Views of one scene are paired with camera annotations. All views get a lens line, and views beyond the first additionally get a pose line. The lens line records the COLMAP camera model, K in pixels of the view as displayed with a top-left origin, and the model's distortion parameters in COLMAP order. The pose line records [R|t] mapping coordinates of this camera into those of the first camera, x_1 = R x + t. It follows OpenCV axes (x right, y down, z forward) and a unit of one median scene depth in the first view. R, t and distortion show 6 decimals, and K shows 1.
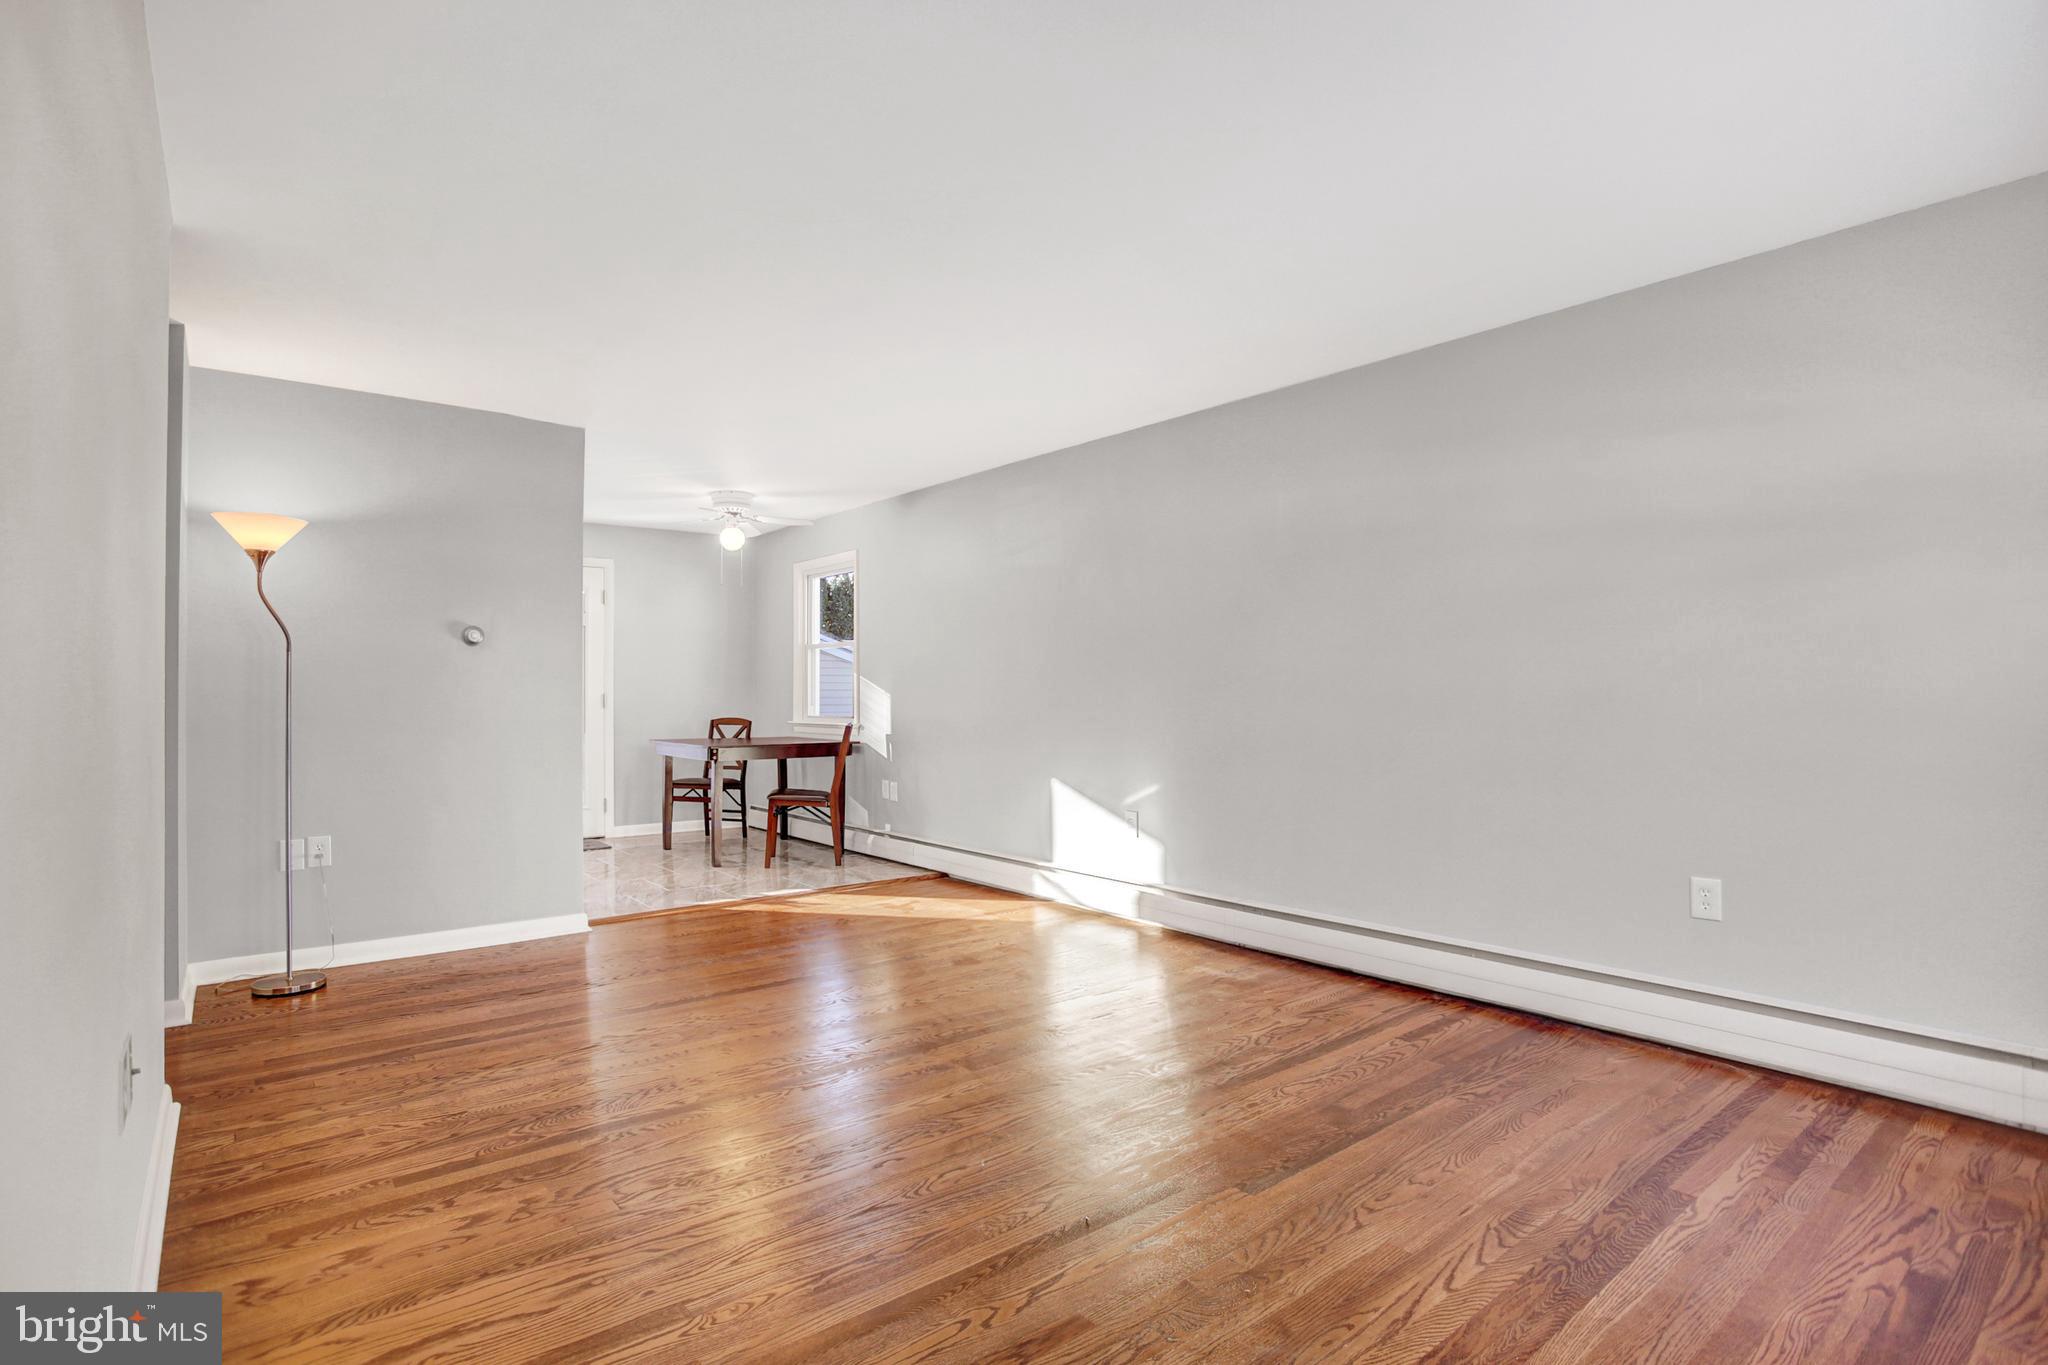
lens RADIAL K [[1025.7, 0, 1024.0], [0, 1025.7, 682.5], [0, 0, 1]] dist [-0.082320, 0.046011]
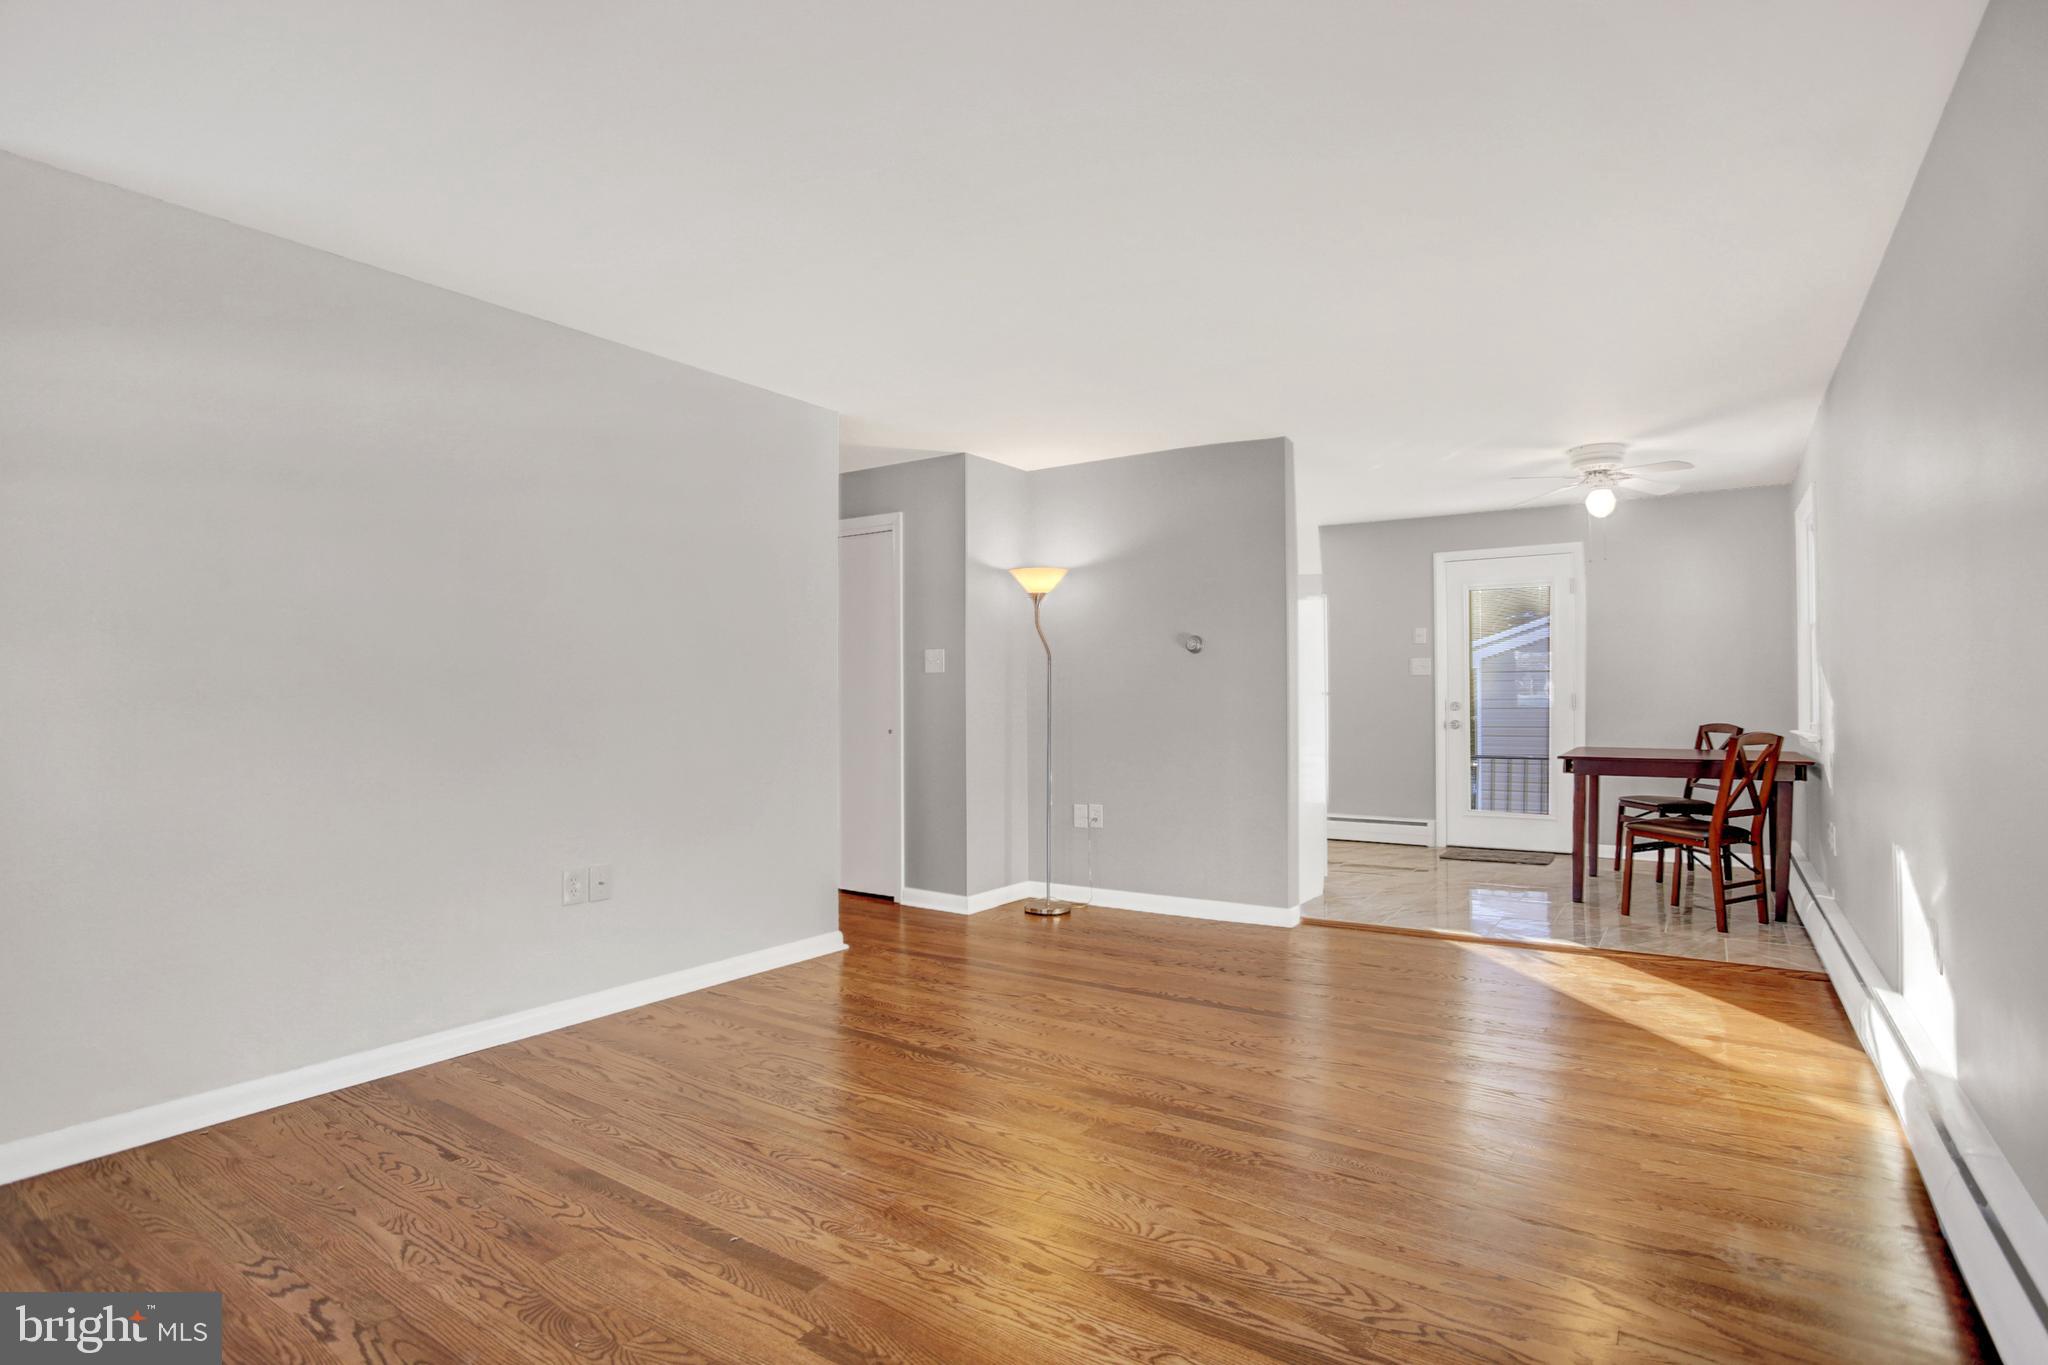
lens RADIAL K [[1025.7, 0, 1024.0], [0, 1025.7, 682.5], [0, 0, 1]] dist [-0.082320, 0.046011]
pose [[0.279789, -0.014348, -0.959954, 0.483858], [0.014355, 0.999839, -0.010760, 0.005801], [0.959954, -0.010769, 0.279950, 0.453809]]
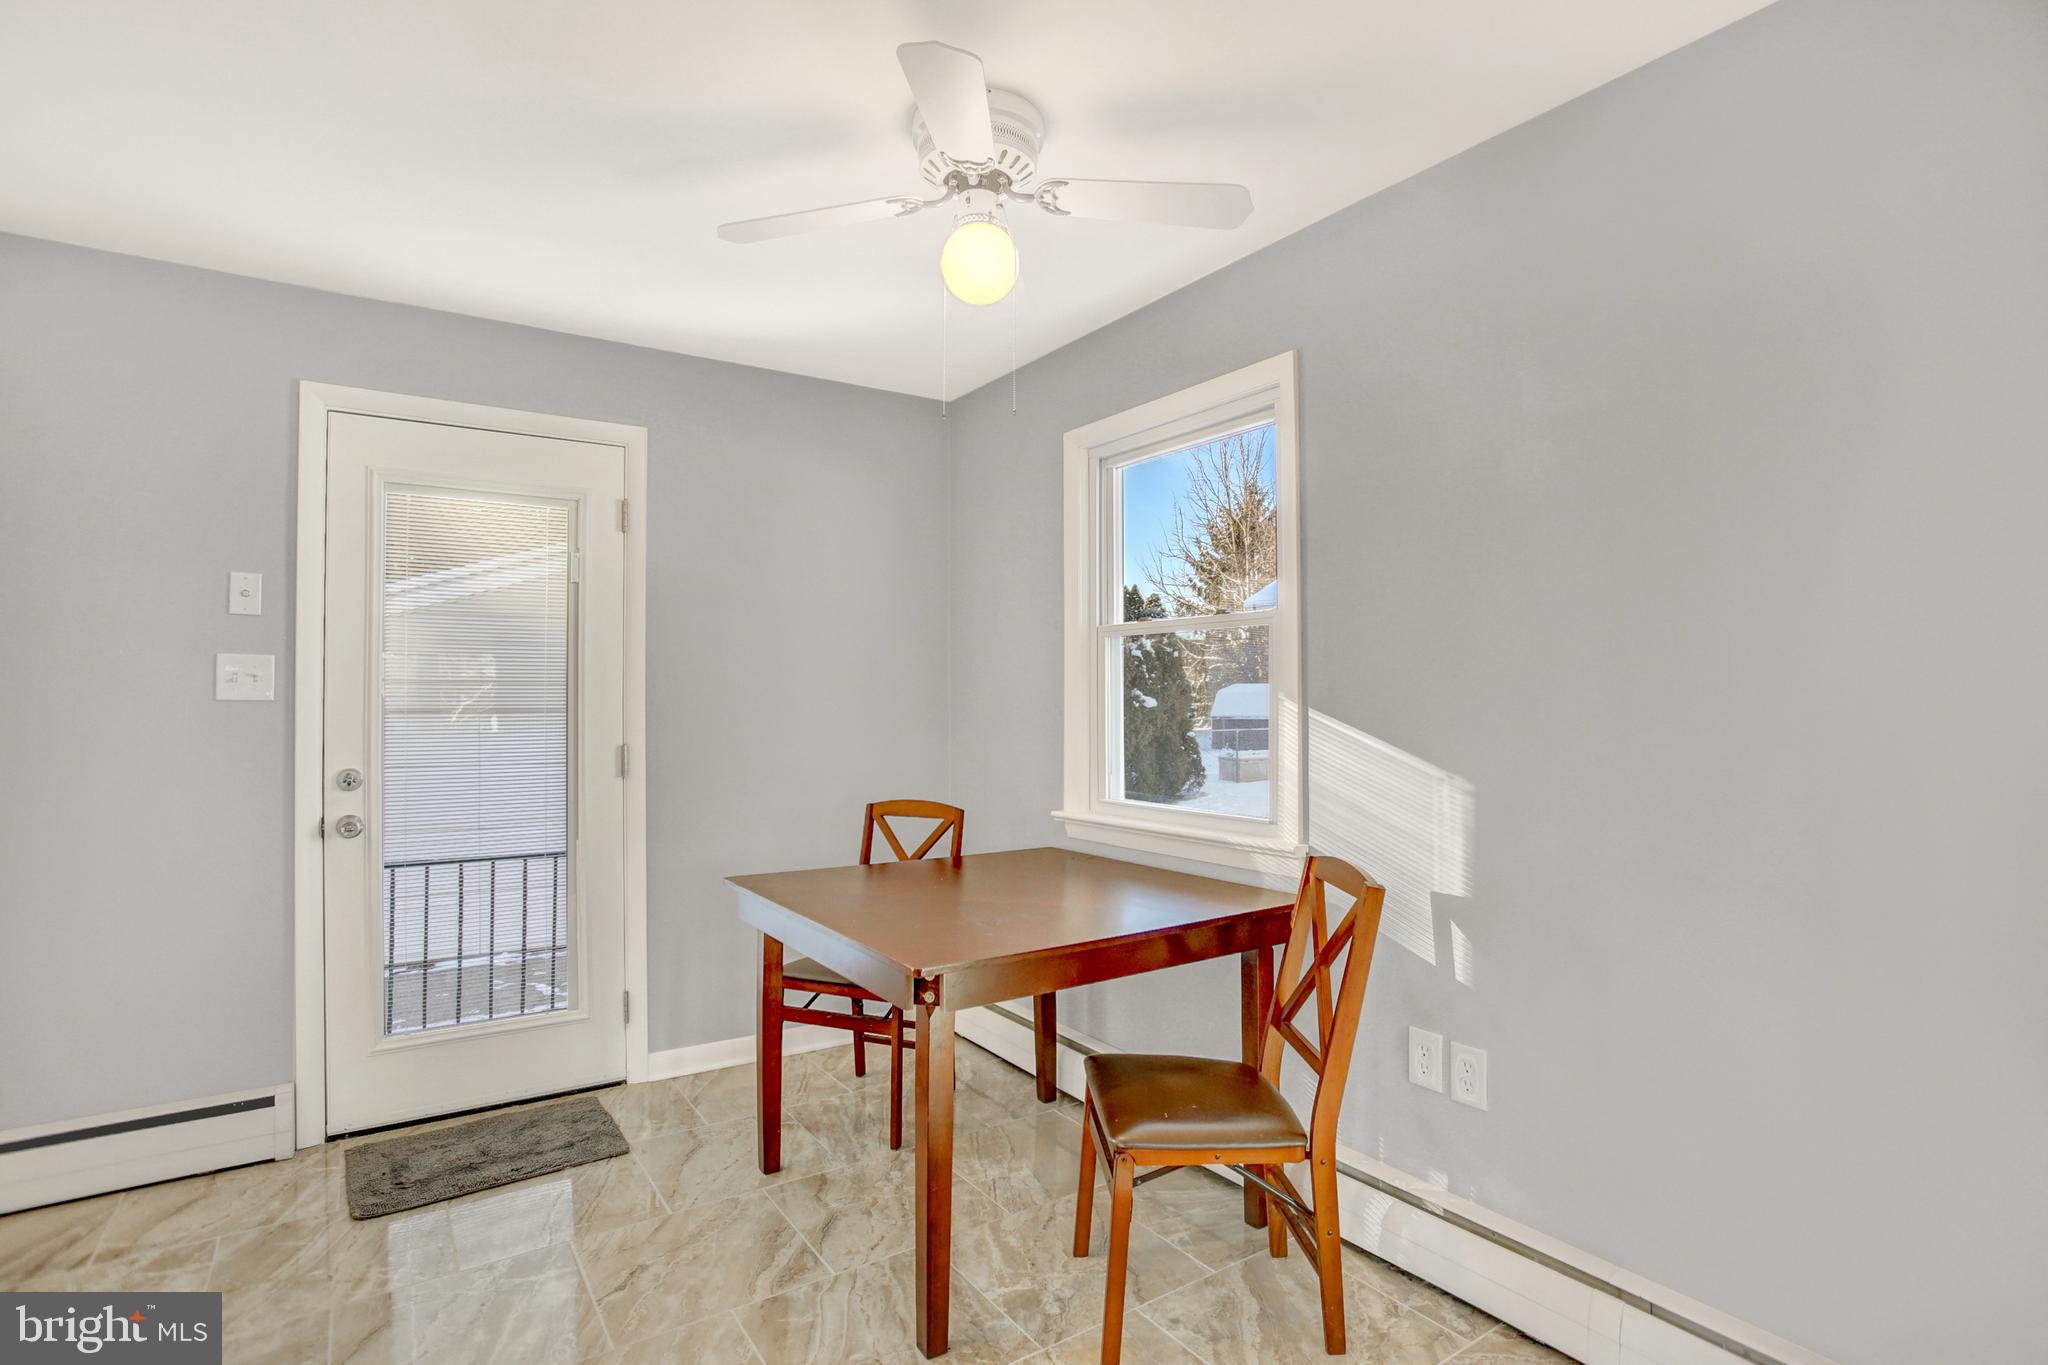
lens RADIAL K [[1025.7, 0, 1024.0], [0, 1025.7, 682.5], [0, 0, 1]] dist [-0.082320, 0.046011]
pose [[0.996184, 0.000995, -0.087274, -0.334186], [-0.001654, 0.999971, -0.007485, -0.019891], [0.087264, 0.007600, 0.996156, 0.940248]]
